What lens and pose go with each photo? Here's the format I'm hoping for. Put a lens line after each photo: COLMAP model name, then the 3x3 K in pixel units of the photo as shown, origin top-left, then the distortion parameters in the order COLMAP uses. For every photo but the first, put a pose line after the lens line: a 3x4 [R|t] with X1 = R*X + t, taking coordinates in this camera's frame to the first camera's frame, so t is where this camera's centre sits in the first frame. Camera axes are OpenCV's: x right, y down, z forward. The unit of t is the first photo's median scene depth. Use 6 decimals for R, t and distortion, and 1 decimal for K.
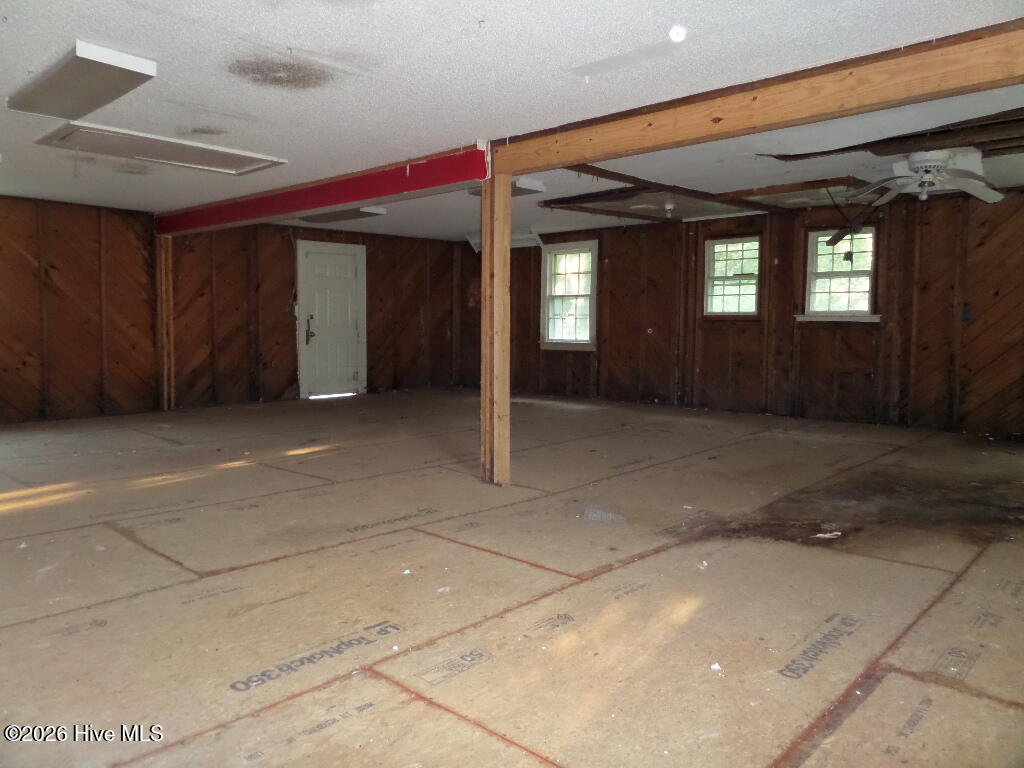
lens RADIAL K [[750.3, 0, 509.0], [0, 750.3, 389.0], [0, 0, 1]] dist [-0.000616, -0.022234]
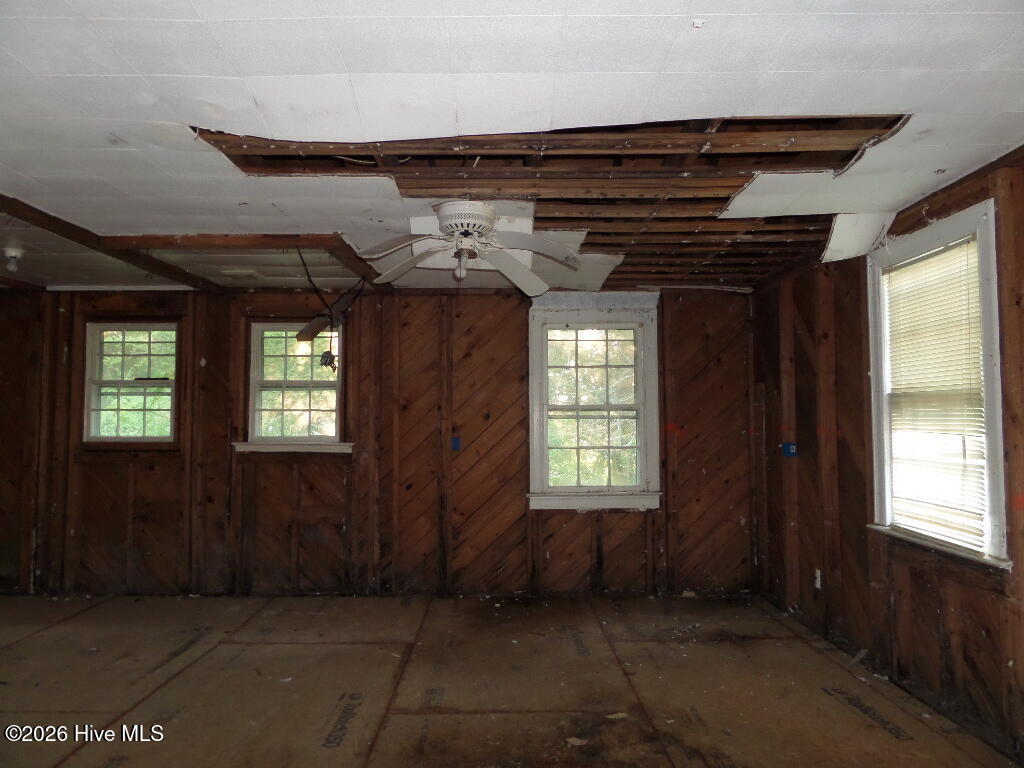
lens RADIAL K [[750.3, 0, 509.0], [0, 750.3, 389.0], [0, 0, 1]] dist [-0.000616, -0.022234]
pose [[0.724205, 0.035147, 0.688688, 0.096769], [0.061149, 0.991493, -0.114904, -0.054364], [-0.686868, 0.125326, 0.715895, 0.346133]]
